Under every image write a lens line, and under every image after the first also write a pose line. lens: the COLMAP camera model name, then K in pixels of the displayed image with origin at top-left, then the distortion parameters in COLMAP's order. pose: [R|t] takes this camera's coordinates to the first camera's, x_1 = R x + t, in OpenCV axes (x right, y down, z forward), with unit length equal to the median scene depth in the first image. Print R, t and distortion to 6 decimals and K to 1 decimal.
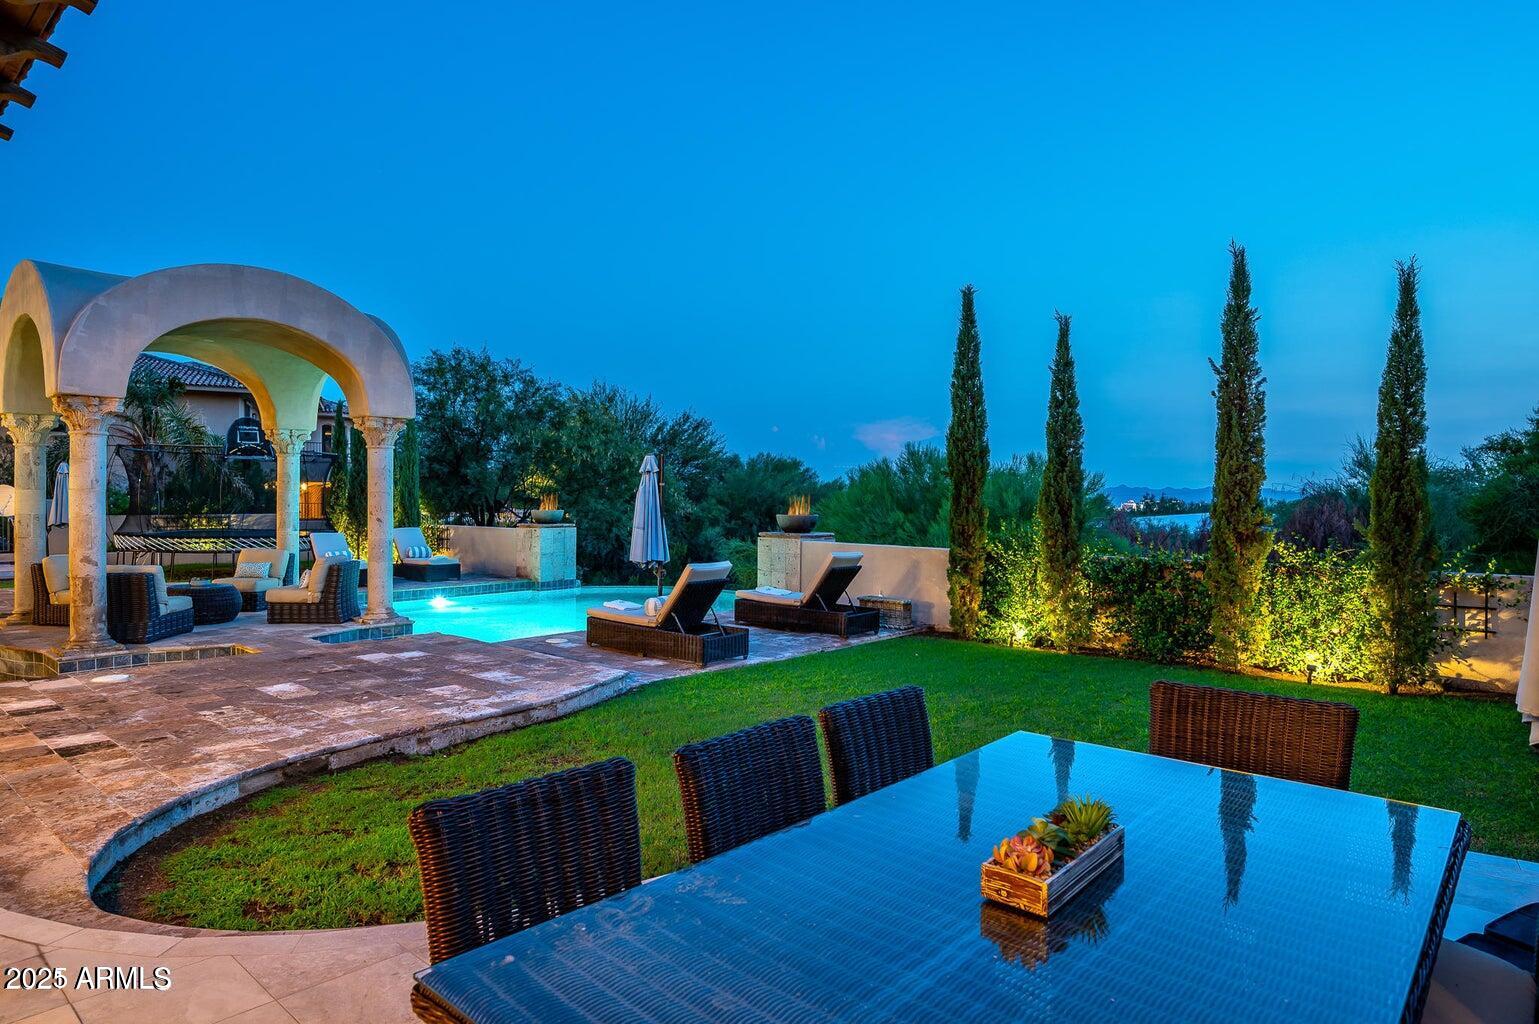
lens RADIAL K [[883.7, 0, 769.5], [0, 883.7, 512.0], [0, 0, 1]] dist [0.001307, 0.000436]
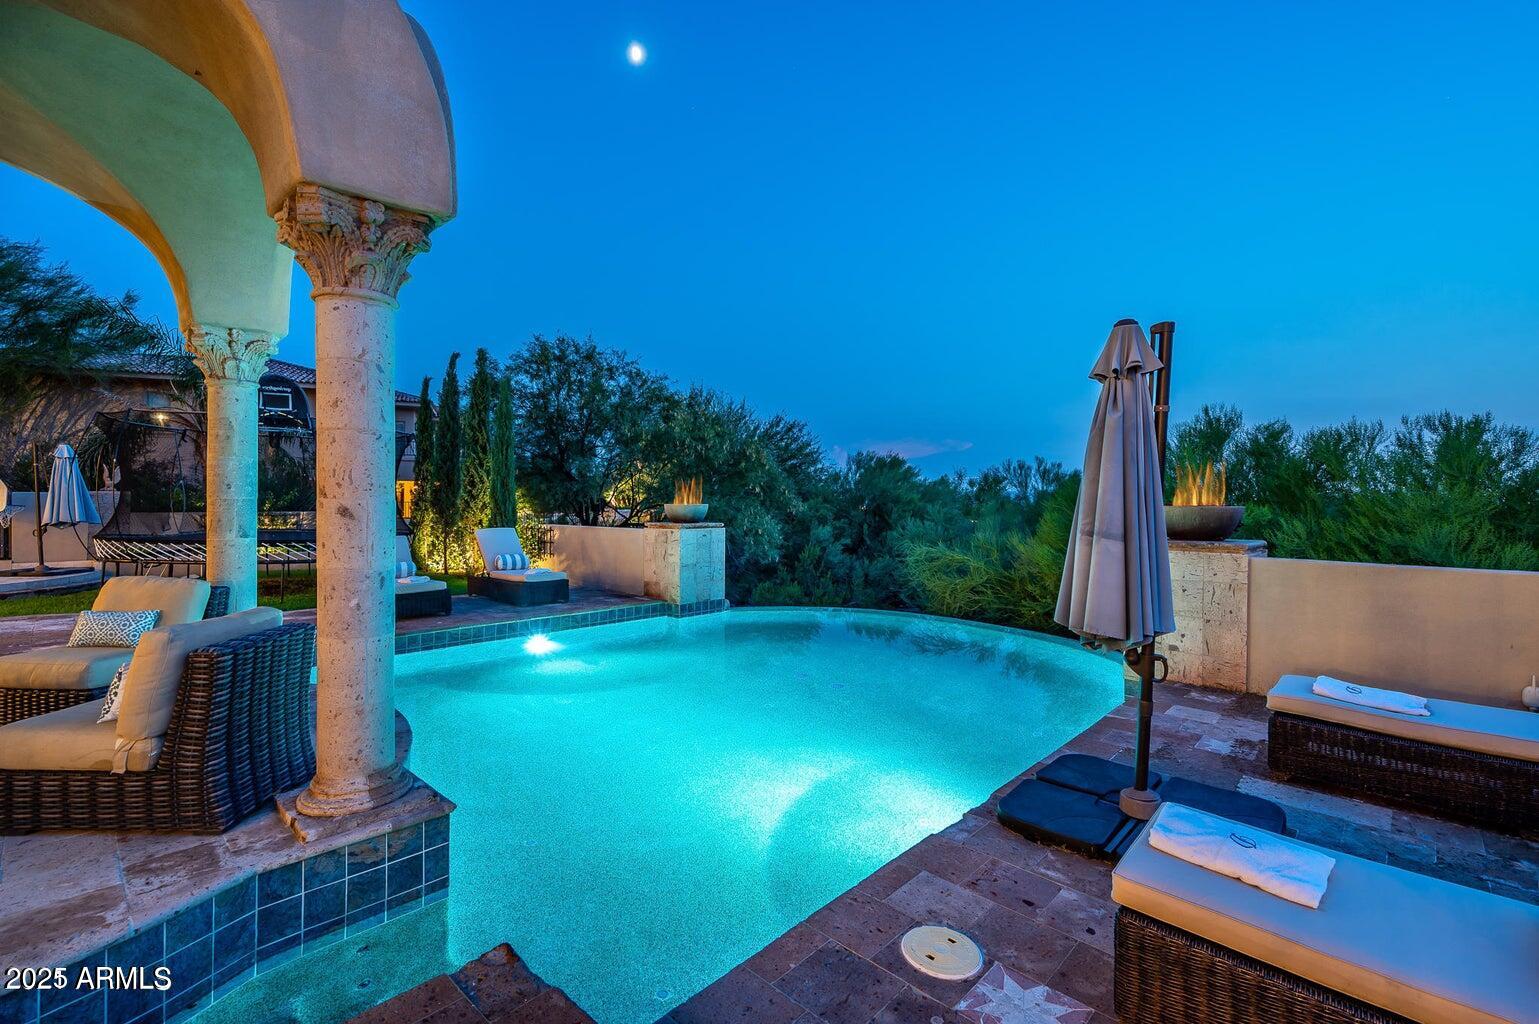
lens RADIAL K [[684.2, 0, 769.5], [0, 684.2, 512.0], [0, 0, 1]] dist [0.000281, -0.000011]
pose [[0.999155, -0.000986, -0.041098, -0.131202], [0.000899, 0.999997, -0.002150, 0.004703], [0.041100, 0.002111, 0.999153, 0.361726]]
